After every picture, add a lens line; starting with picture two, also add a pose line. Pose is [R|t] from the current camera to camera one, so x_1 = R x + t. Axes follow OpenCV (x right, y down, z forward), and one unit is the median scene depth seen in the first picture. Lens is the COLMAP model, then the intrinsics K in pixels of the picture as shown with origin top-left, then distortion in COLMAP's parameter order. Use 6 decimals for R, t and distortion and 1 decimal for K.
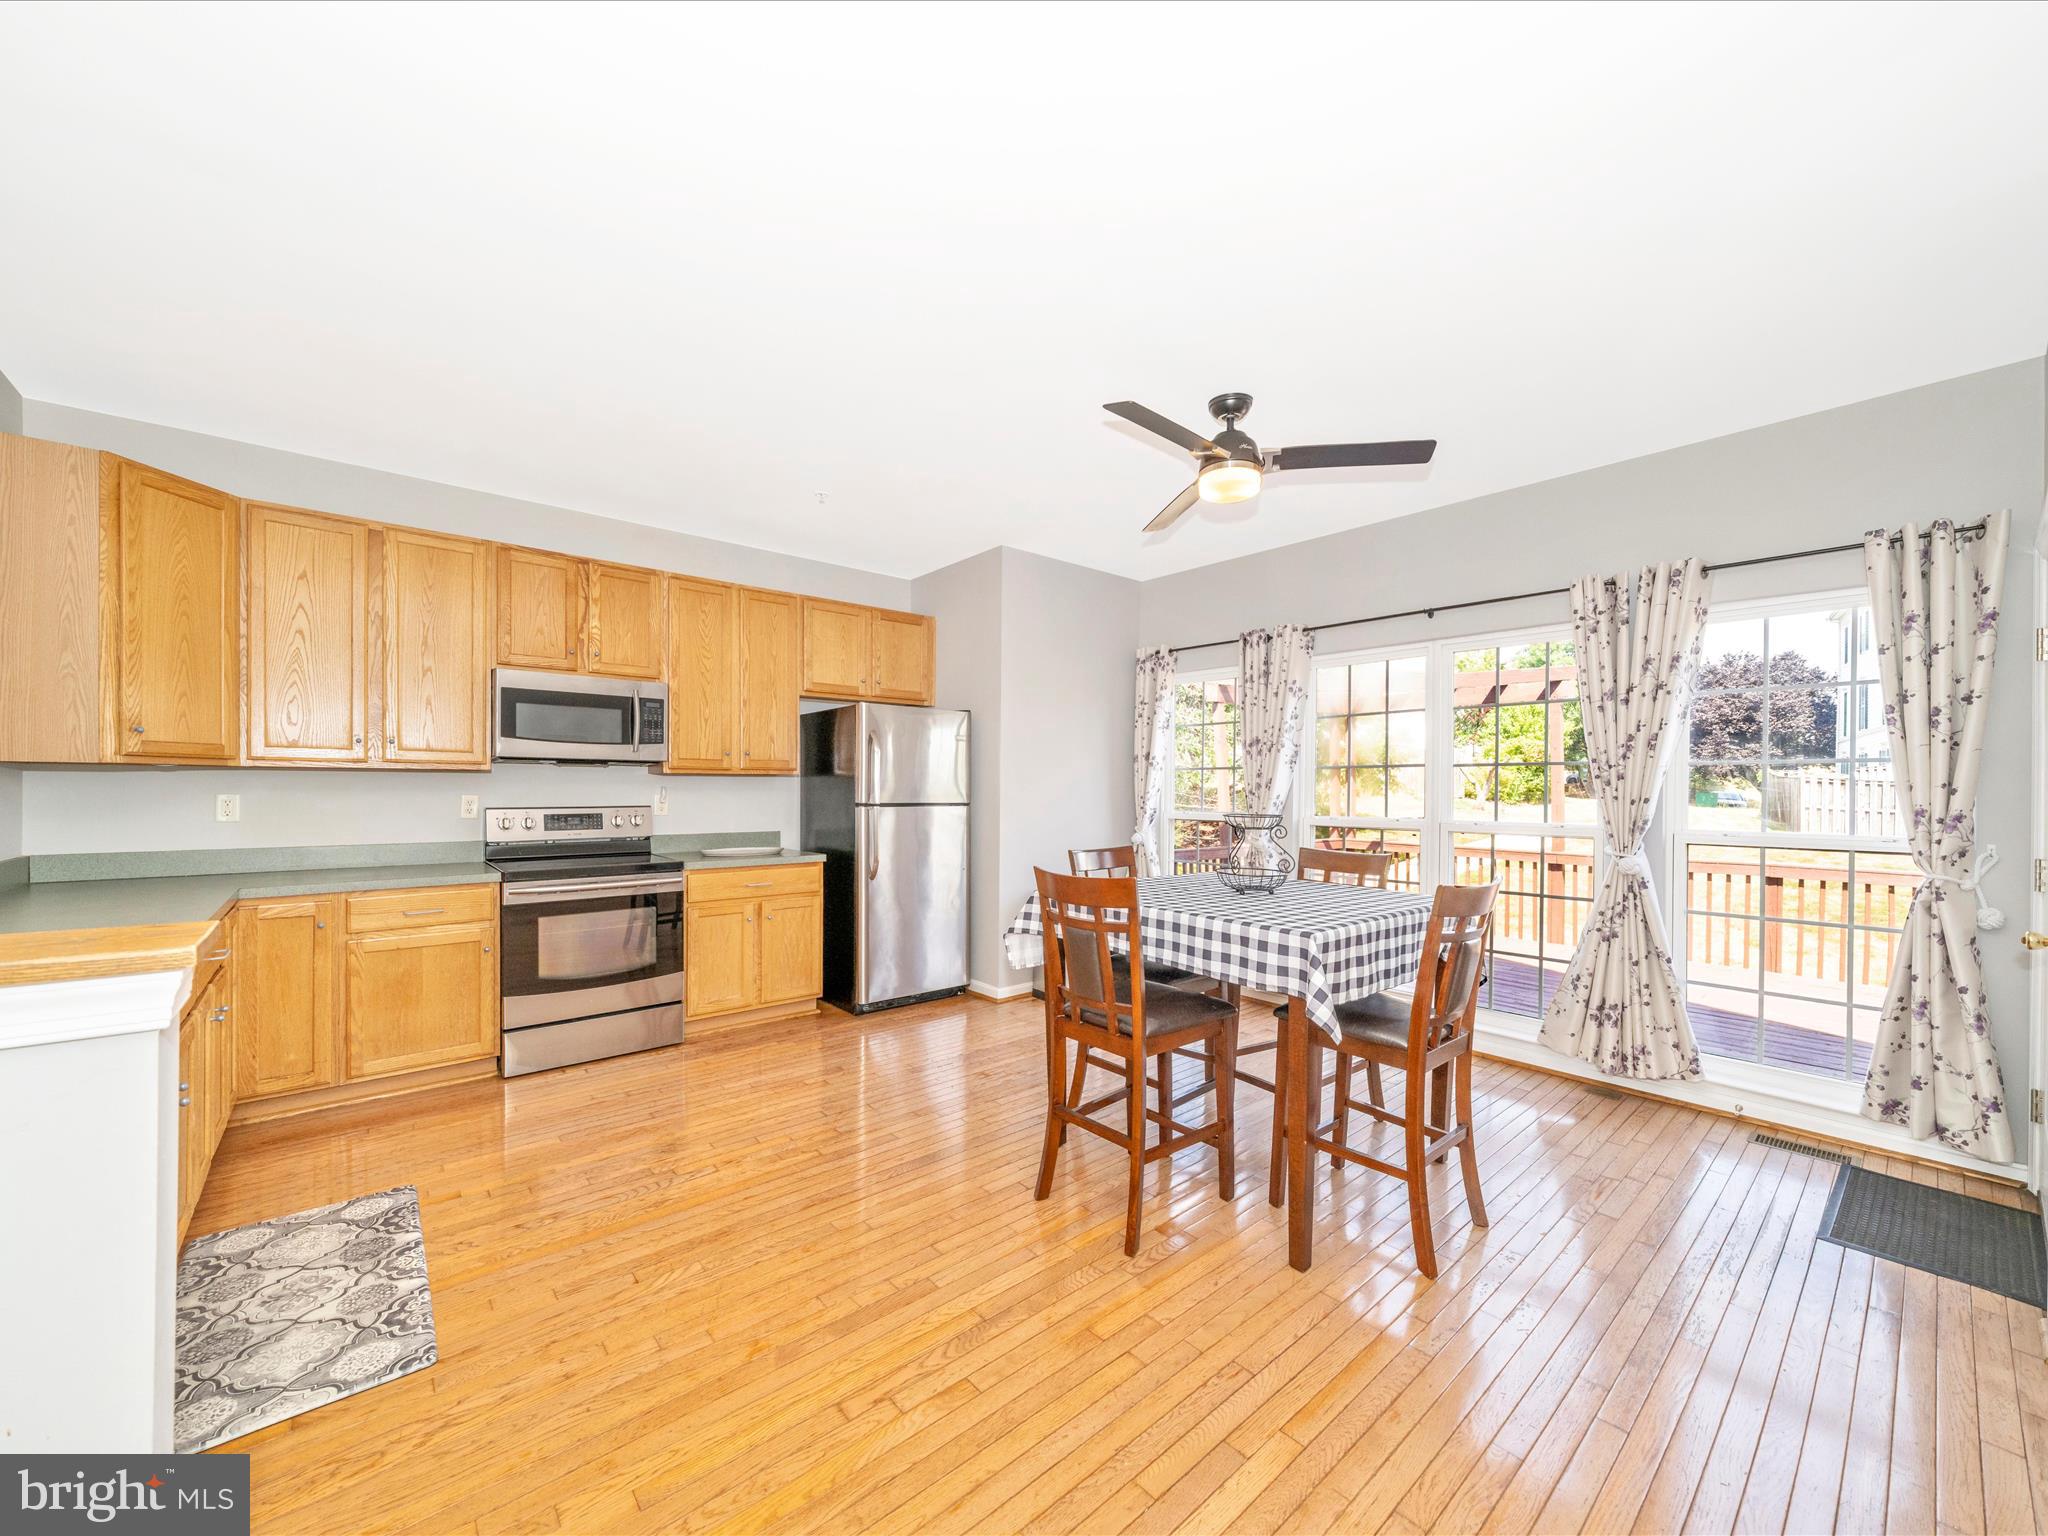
lens RADIAL K [[789.7, 0, 1019.1], [0, 789.7, 788.9], [0, 0, 1]] dist [-0.002837, -0.000064]
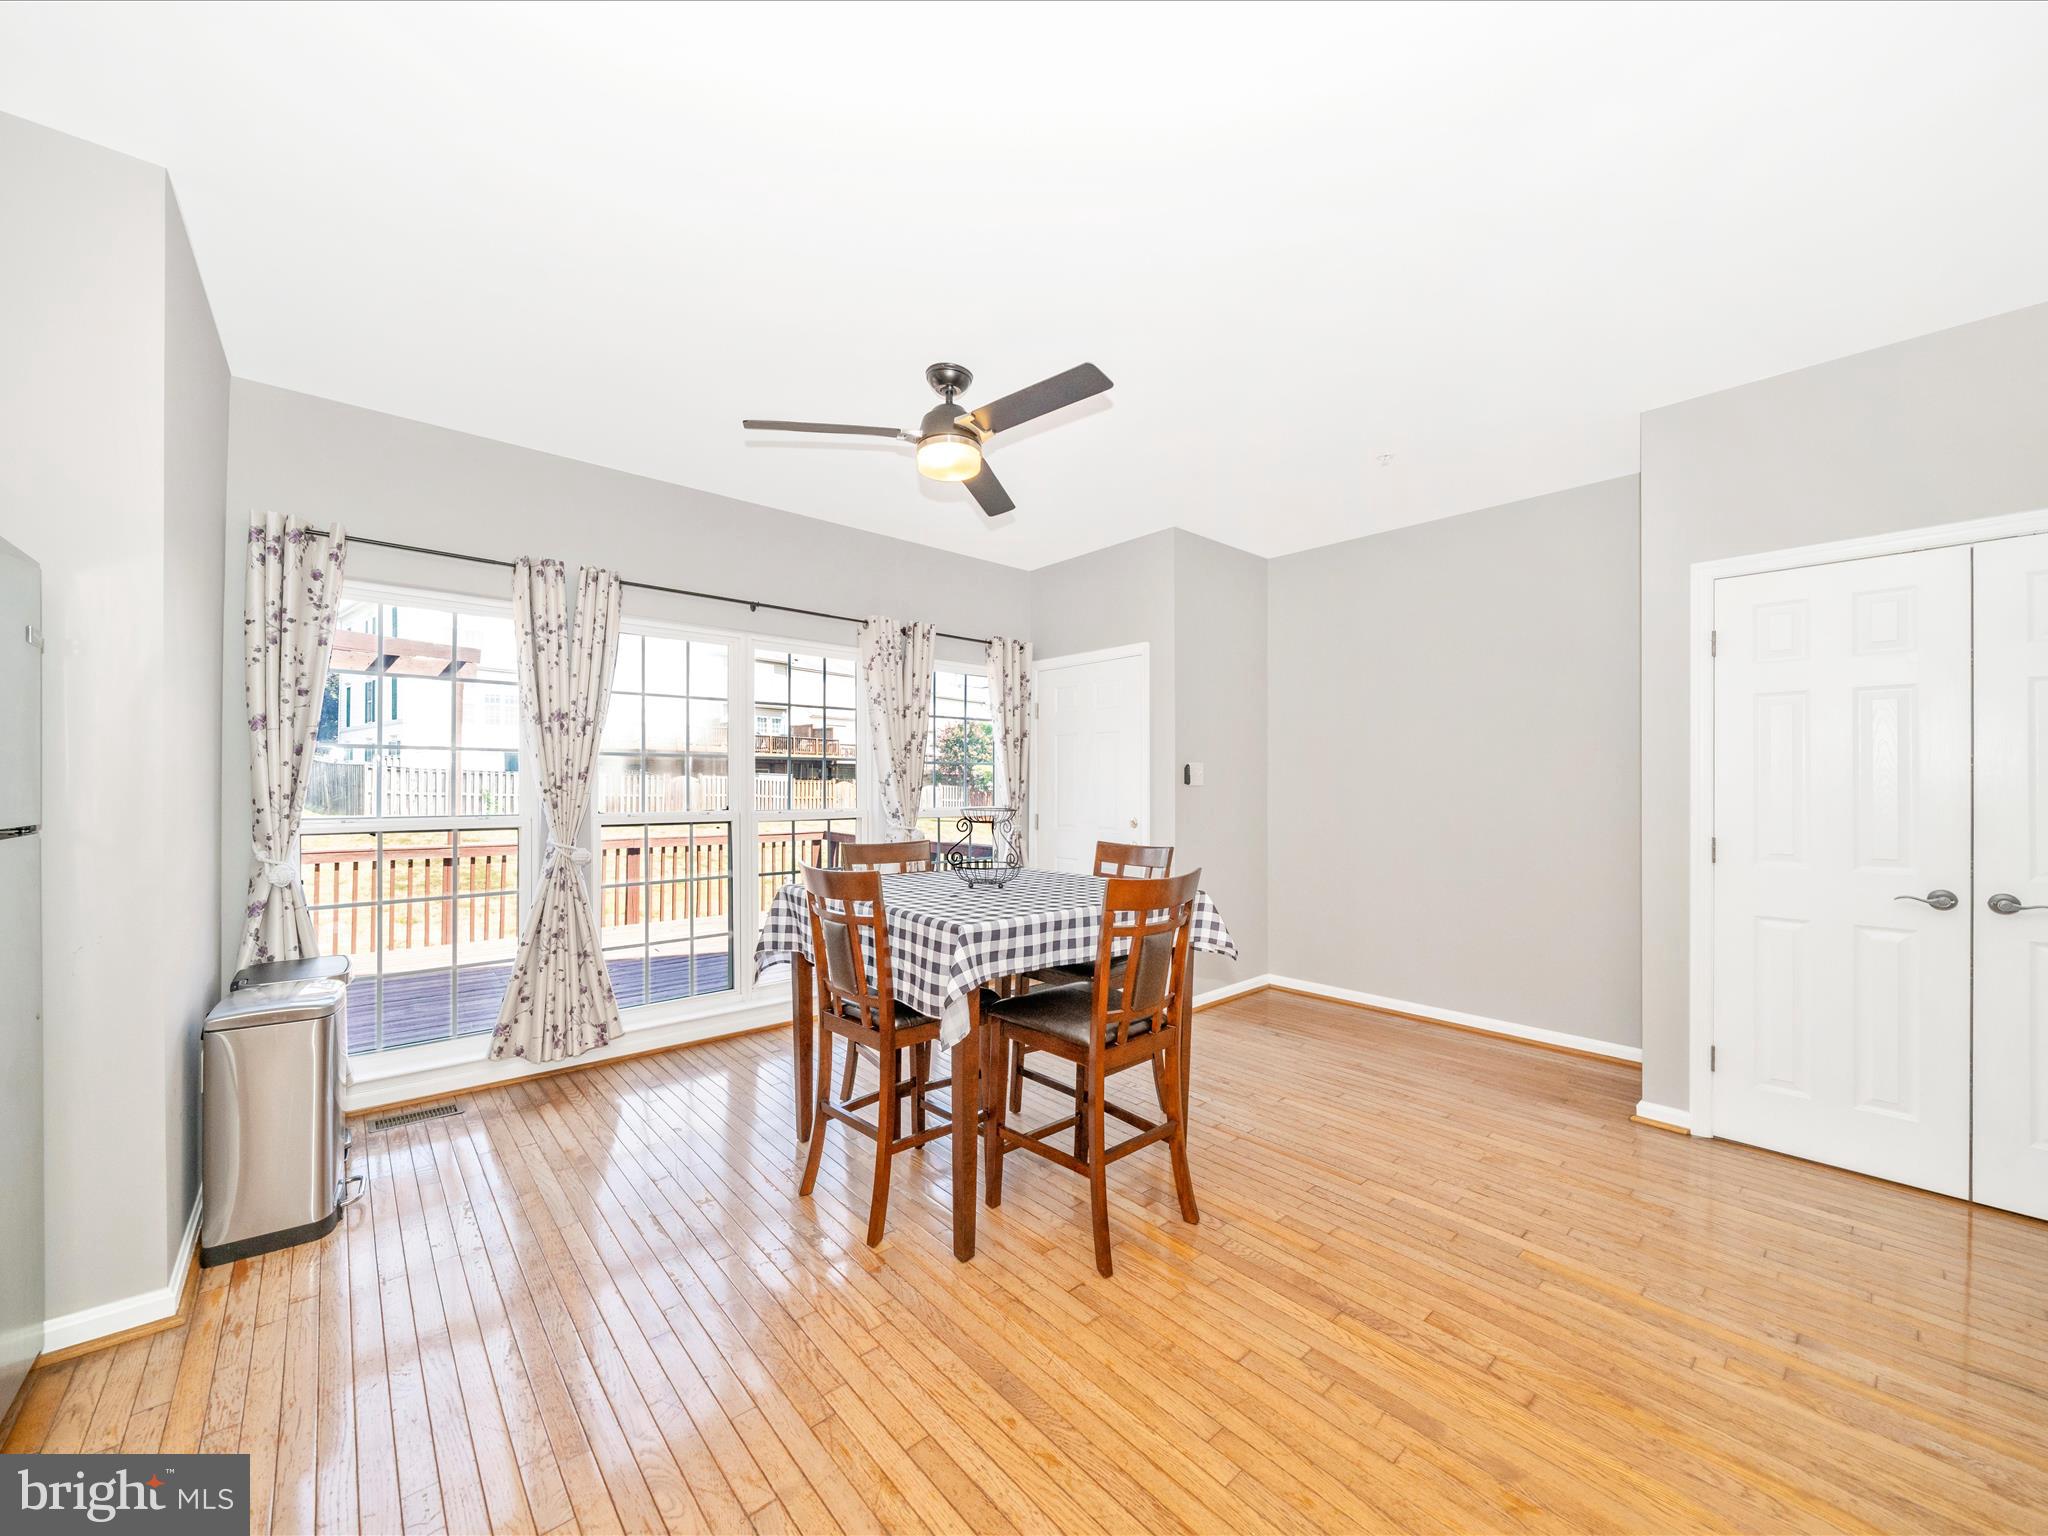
lens RADIAL K [[781.0, 0, 1022.0], [0, 781.0, 781.6], [0, 0, 1]] dist [-0.003105, -0.000277]
pose [[-0.016780, -0.005971, 0.999841, -0.552921], [-0.003155, 0.999978, 0.005919, -0.006185], [-0.999854, -0.003055, -0.016798, 0.765049]]
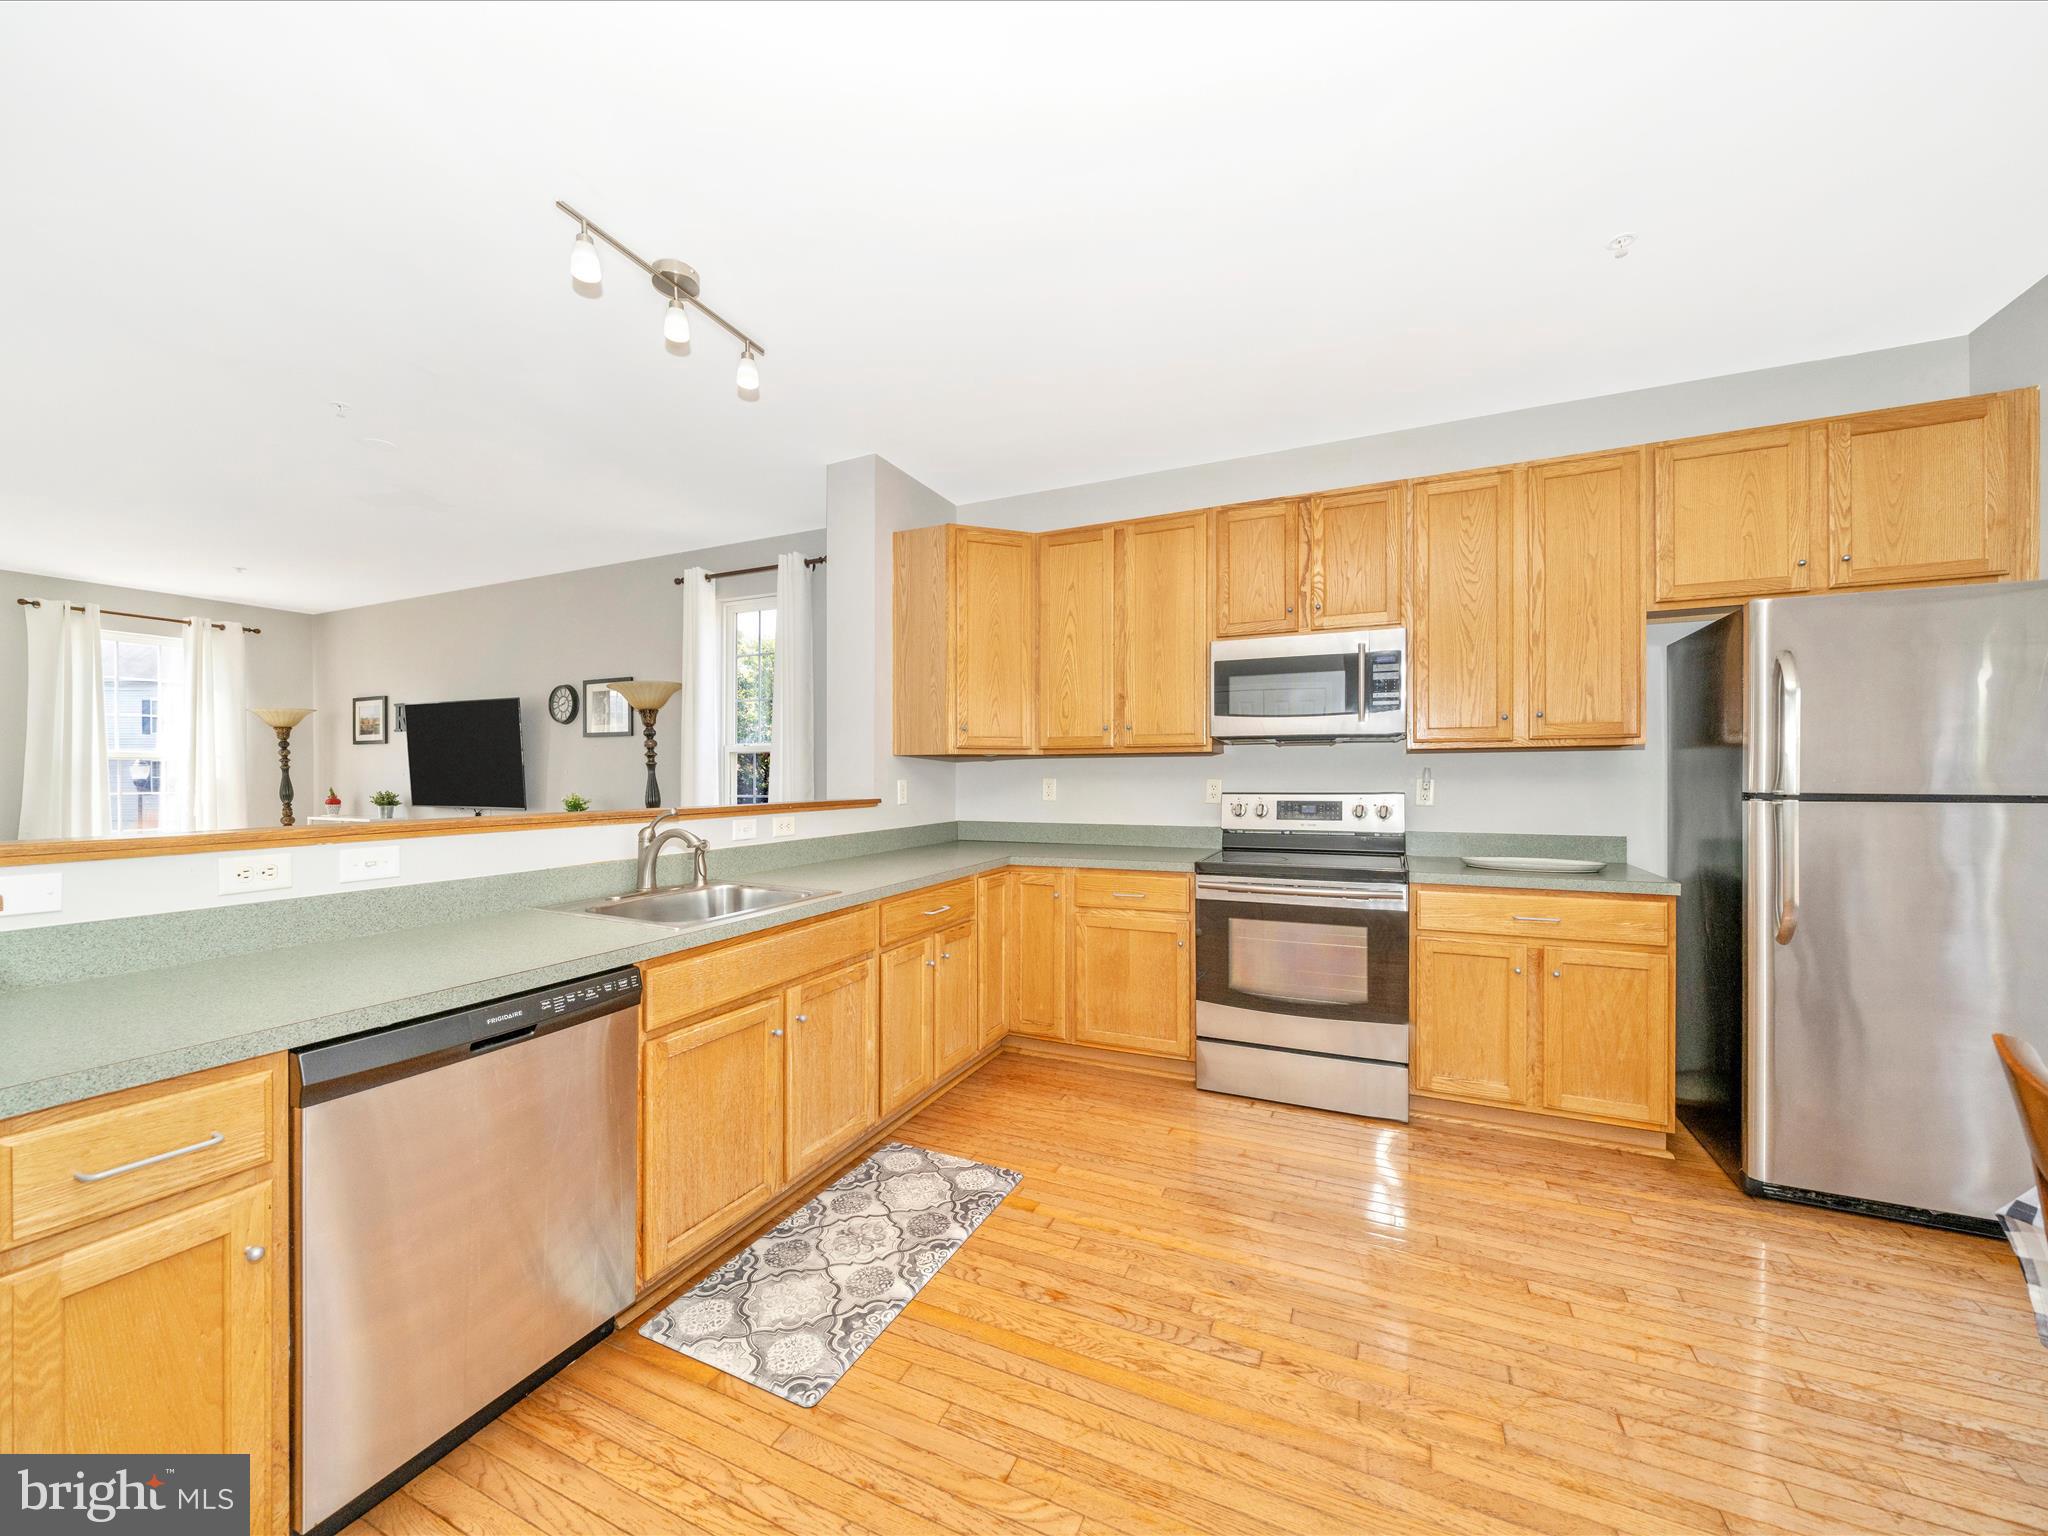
lens RADIAL K [[781.0, 0, 1022.0], [0, 781.0, 781.6], [0, 0, 1]] dist [-0.003105, -0.000277]
pose [[0.417298, -0.001719, -0.908768, 0.080011], [0.003566, 0.999994, -0.000254, 0.010730], [0.908763, -0.003134, 0.417301, 0.422607]]
